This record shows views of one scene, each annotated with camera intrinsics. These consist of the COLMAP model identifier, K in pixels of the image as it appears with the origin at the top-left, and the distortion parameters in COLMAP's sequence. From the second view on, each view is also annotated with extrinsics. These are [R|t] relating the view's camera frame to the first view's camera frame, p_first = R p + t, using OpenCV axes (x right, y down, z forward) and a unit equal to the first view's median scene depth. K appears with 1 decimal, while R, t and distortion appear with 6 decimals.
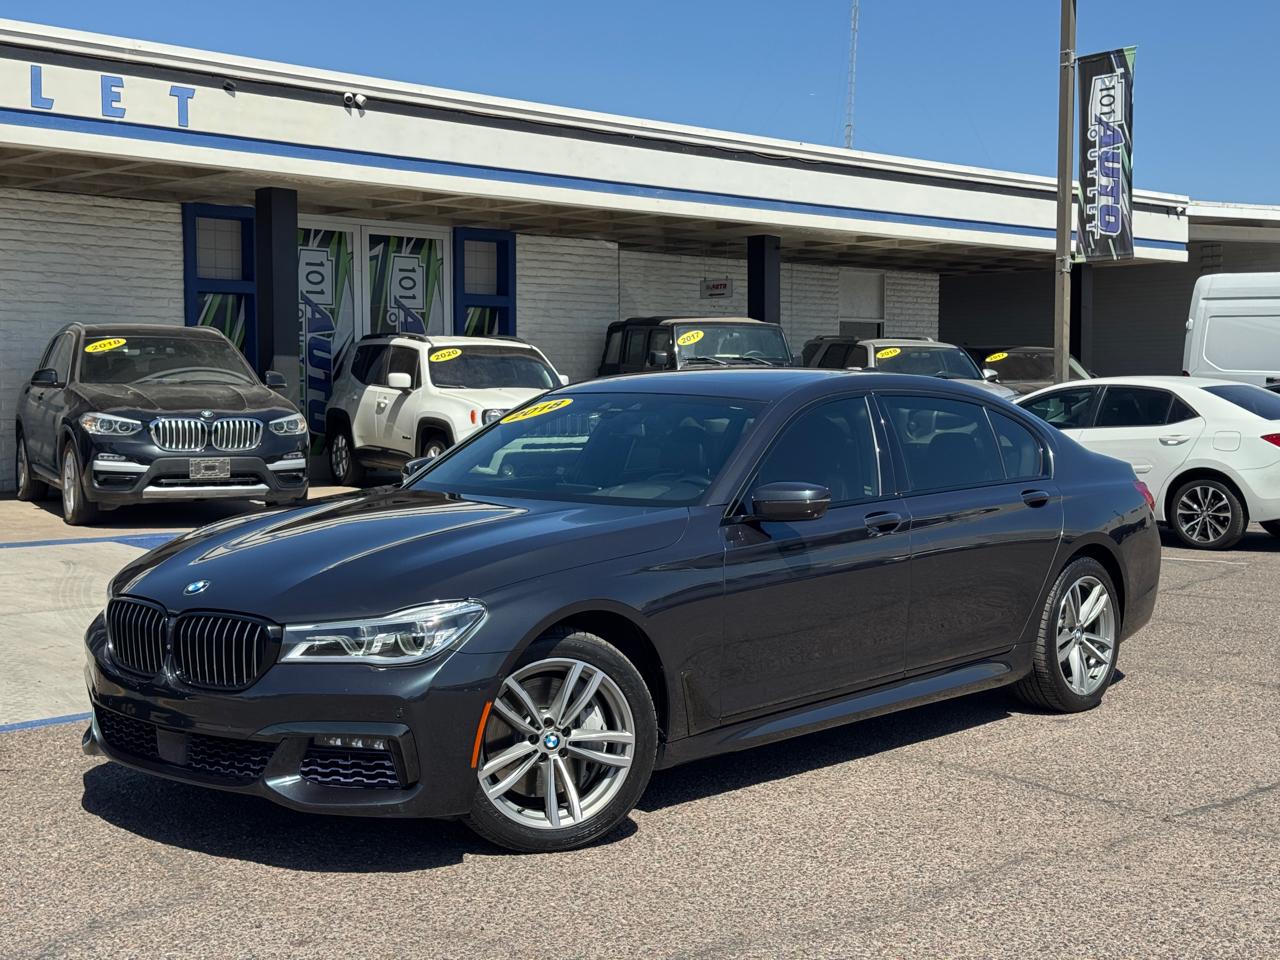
lens RADIAL K [[1855.0, 0, 624.3], [0, 1855.0, 483.2], [0, 0, 1]] dist [0.105012, 0.000000]
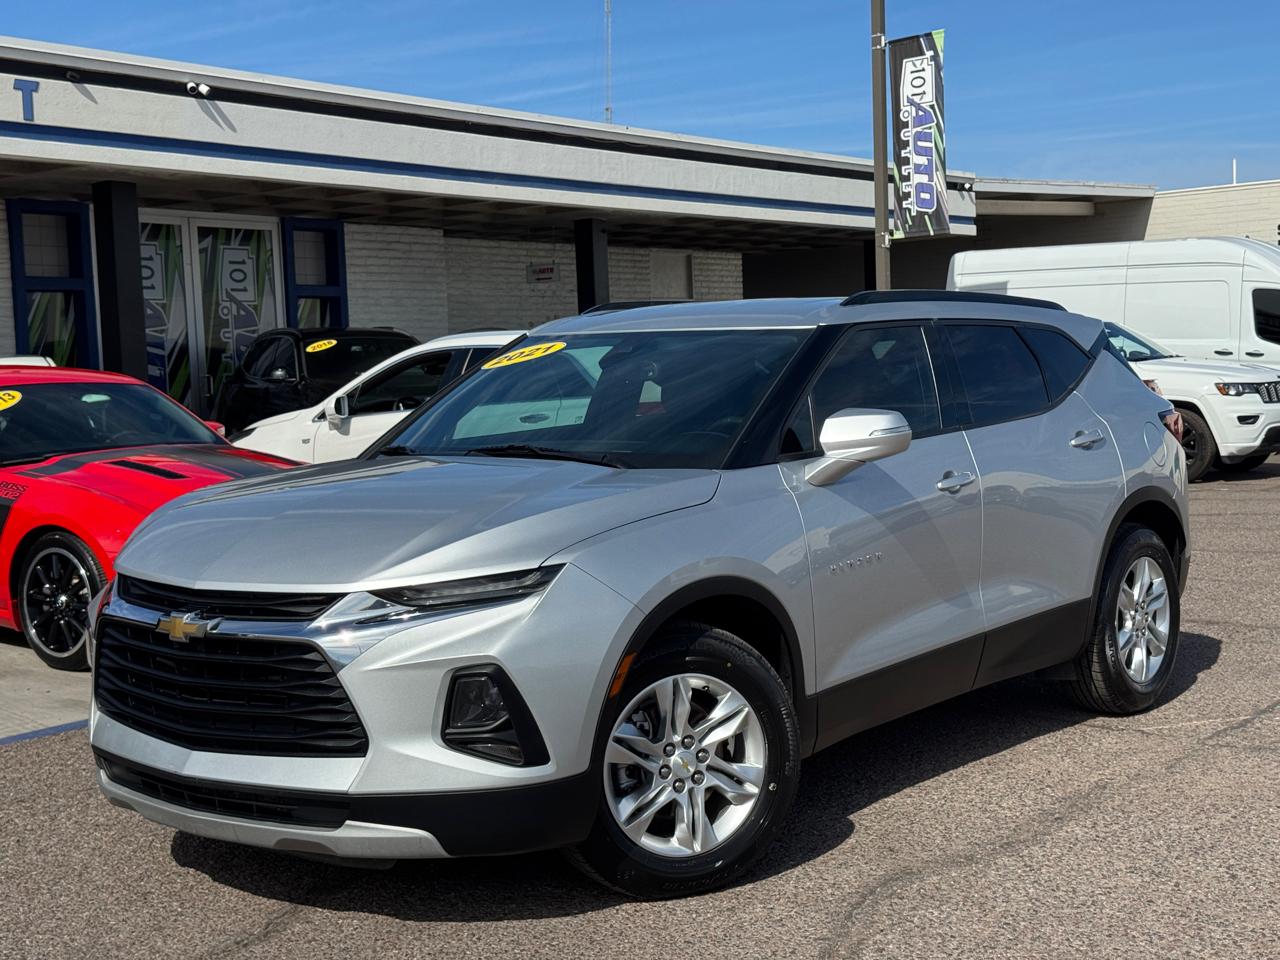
lens RADIAL K [[1855.0, 0, 649.6], [0, 1855.0, 505.3], [0, 0, 1]] dist [0.105012, 0.000000]
pose [[0.987976, -0.047359, 0.147178, -0.053755], [0.044367, 0.998738, 0.023547, 0.000154], [-0.148107, -0.016734, 0.988830, -0.010451]]
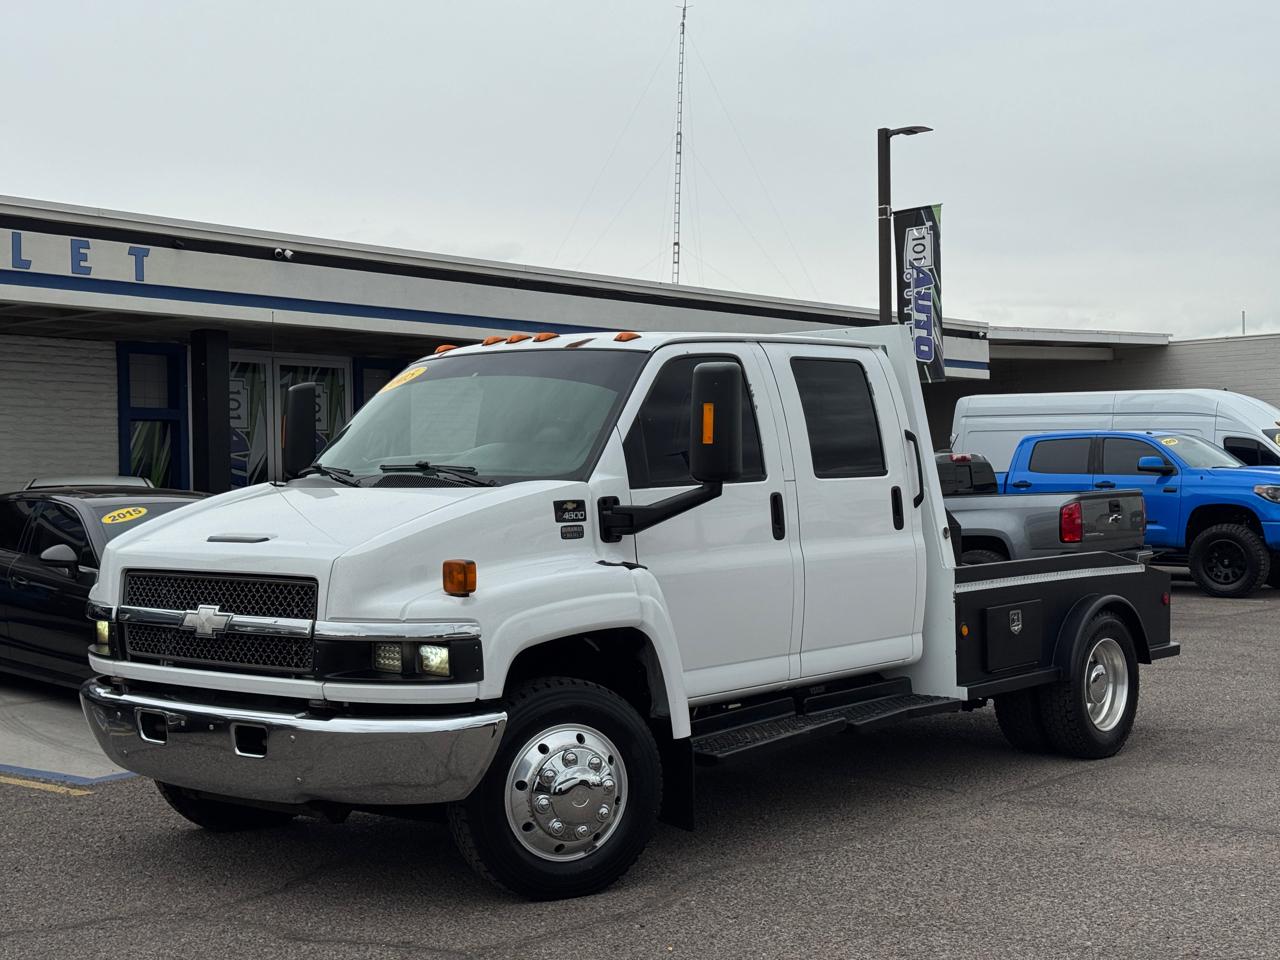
lens RADIAL K [[1855.0, 0, 649.5], [0, 1855.0, 475.5], [0, 0, 1]] dist [0.105012, 0.000000]
pose [[0.993973, -0.014744, 0.108632, -0.038772], [0.021066, 0.998136, -0.057281, 0.001340], [-0.107585, 0.059225, 0.992430, -0.130211]]
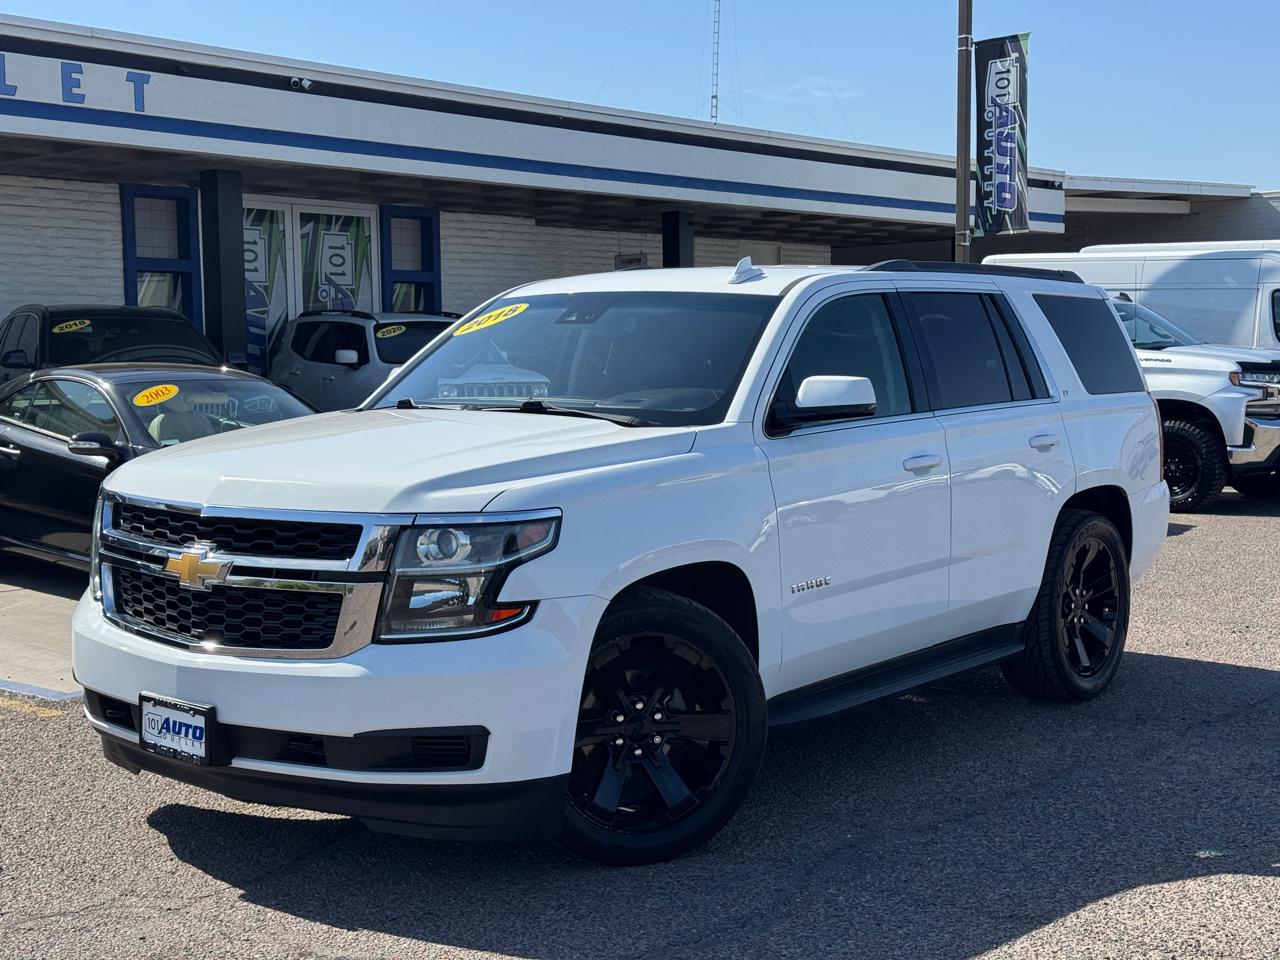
lens RADIAL K [[1855.0, 0, 640.8], [0, 1855.0, 483.8], [0, 0, 1]] dist [0.105012, 0.000000]
pose [[0.995985, -0.018178, 0.087651, -0.042878], [0.016544, 0.999676, 0.019339, -0.001449], [-0.087974, -0.017811, 0.995964, -0.040192]]
